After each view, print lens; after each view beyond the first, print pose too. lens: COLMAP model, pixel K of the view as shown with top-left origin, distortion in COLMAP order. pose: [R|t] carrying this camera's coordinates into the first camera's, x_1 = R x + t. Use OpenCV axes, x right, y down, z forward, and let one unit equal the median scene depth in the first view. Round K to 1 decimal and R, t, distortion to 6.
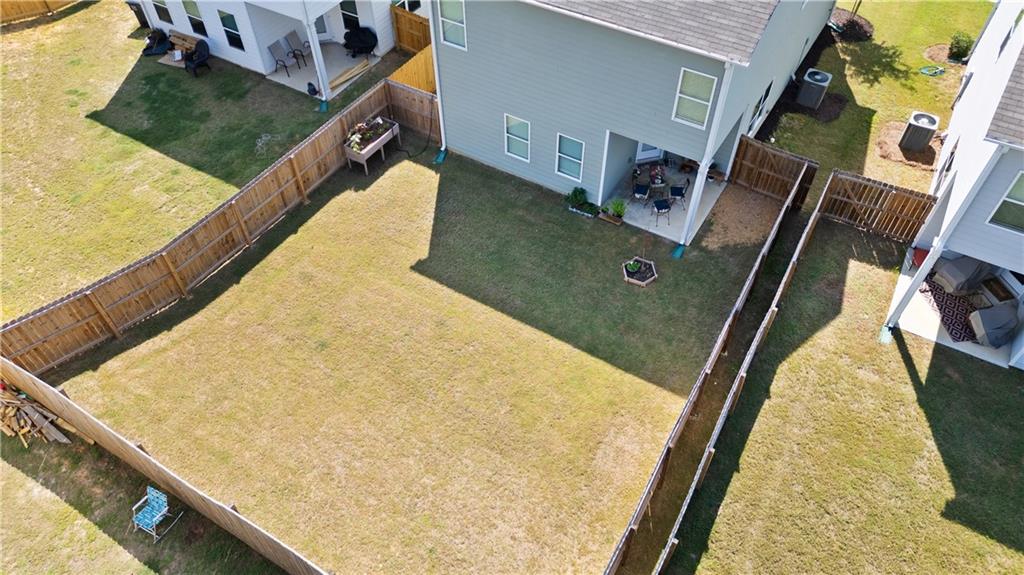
lens RADIAL K [[718.2, 0, 512.0], [0, 718.2, 287.5], [0, 0, 1]] dist [0.076672, -0.077740]
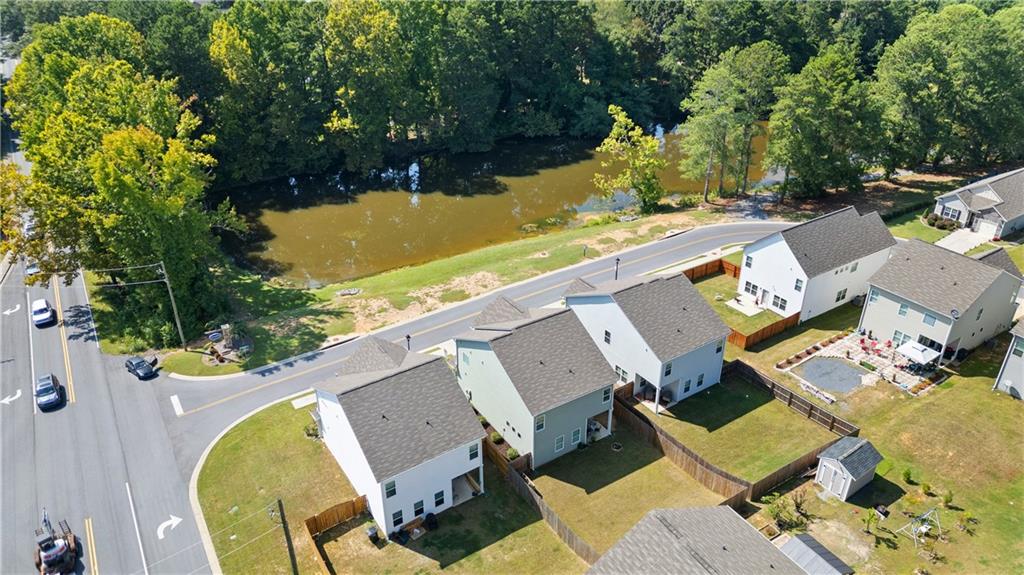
lens RADIAL K [[718.2, 0, 512.0], [0, 718.2, 287.5], [0, 0, 1]] dist [0.076672, -0.077740]
pose [[0.437271, -0.428993, 0.790417, -1.998573], [0.678341, 0.734377, 0.023309, -0.827611], [-0.590464, 0.525980, 0.612125, -0.932369]]
